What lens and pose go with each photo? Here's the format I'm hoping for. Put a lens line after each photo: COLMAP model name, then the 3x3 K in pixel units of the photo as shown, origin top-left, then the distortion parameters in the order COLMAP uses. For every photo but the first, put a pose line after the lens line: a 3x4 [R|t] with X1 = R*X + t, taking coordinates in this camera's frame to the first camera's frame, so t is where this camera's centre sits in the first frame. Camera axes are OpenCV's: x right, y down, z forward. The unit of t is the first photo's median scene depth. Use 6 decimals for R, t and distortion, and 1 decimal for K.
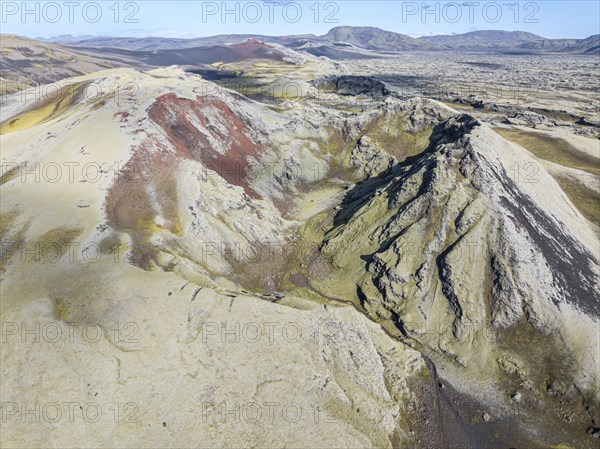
lens RADIAL K [[428.8, 0, 300.0], [0, 428.8, 224.5], [0, 0, 1]] dist [-0.038308, 0.005236]
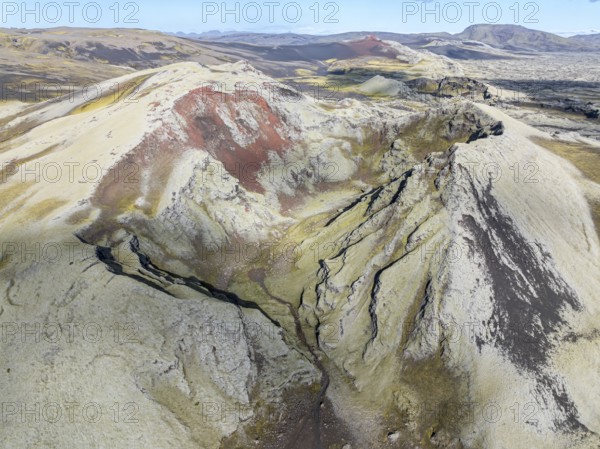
lens RADIAL K [[428.8, 0, 300.0], [0, 428.8, 224.5], [0, 0, 1]] dist [-0.038308, 0.005236]
pose [[0.955226, 0.120743, -0.270120, 0.282126], [-0.119291, 0.992619, 0.021849, -0.018097], [0.270764, 0.011352, 0.962579, 0.041924]]
